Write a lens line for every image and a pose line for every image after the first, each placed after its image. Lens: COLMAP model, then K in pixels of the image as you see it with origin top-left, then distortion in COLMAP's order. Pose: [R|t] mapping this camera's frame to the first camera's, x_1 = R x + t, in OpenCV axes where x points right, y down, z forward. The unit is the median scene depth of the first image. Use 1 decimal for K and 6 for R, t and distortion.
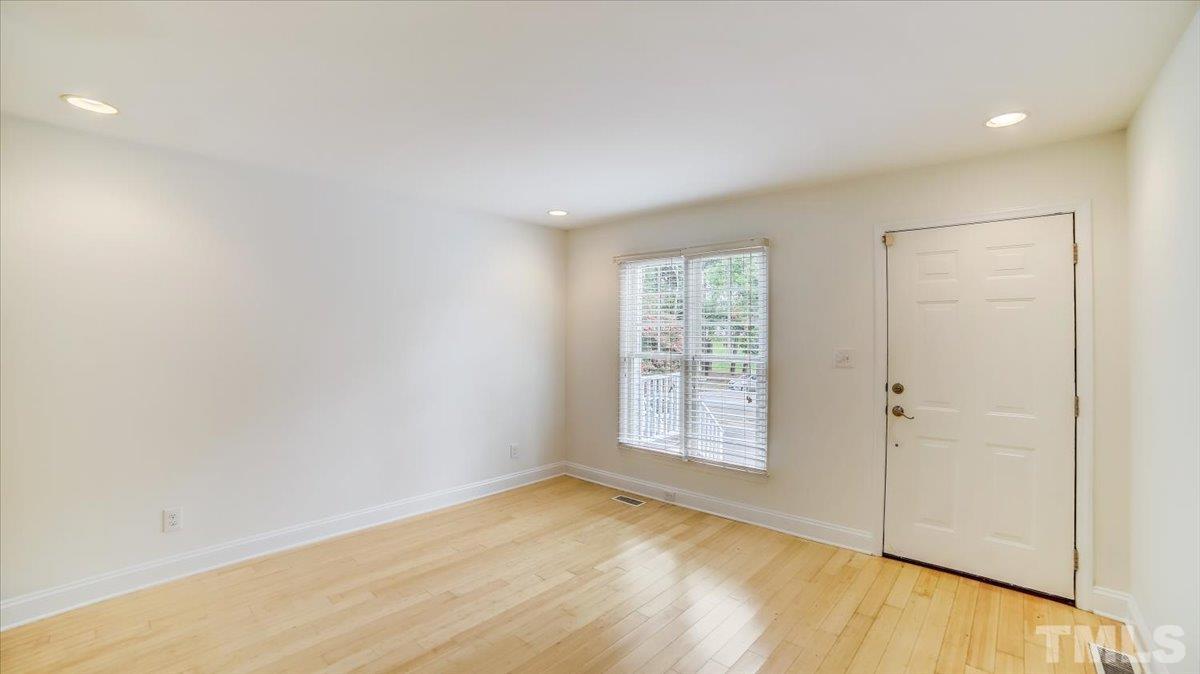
lens RADIAL K [[498.3, 0, 607.7], [0, 498.3, 329.3], [0, 0, 1]] dist [-0.105086, 0.040408]
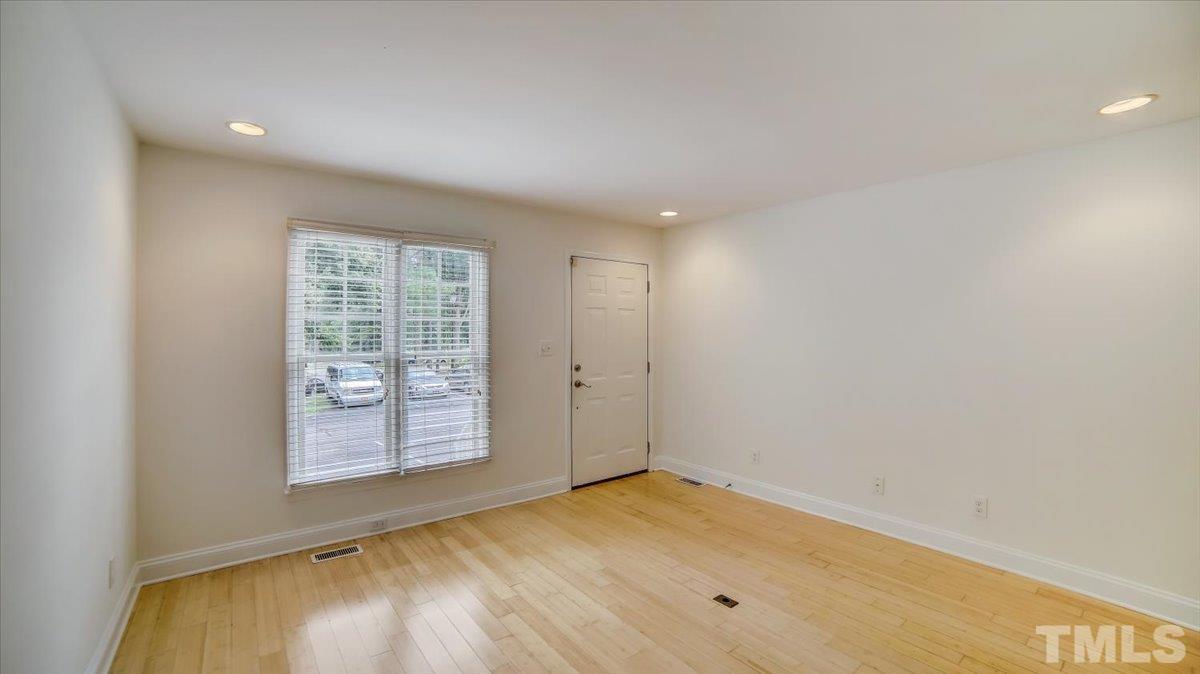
lens RADIAL K [[498.3, 0, 607.7], [0, 498.3, 329.3], [0, 0, 1]] dist [-0.105086, 0.040408]
pose [[0.175325, -0.005302, 0.984496, -0.686096], [-0.010783, 0.999915, 0.007305, -0.001794], [-0.984452, -0.011896, 0.175253, 0.546256]]
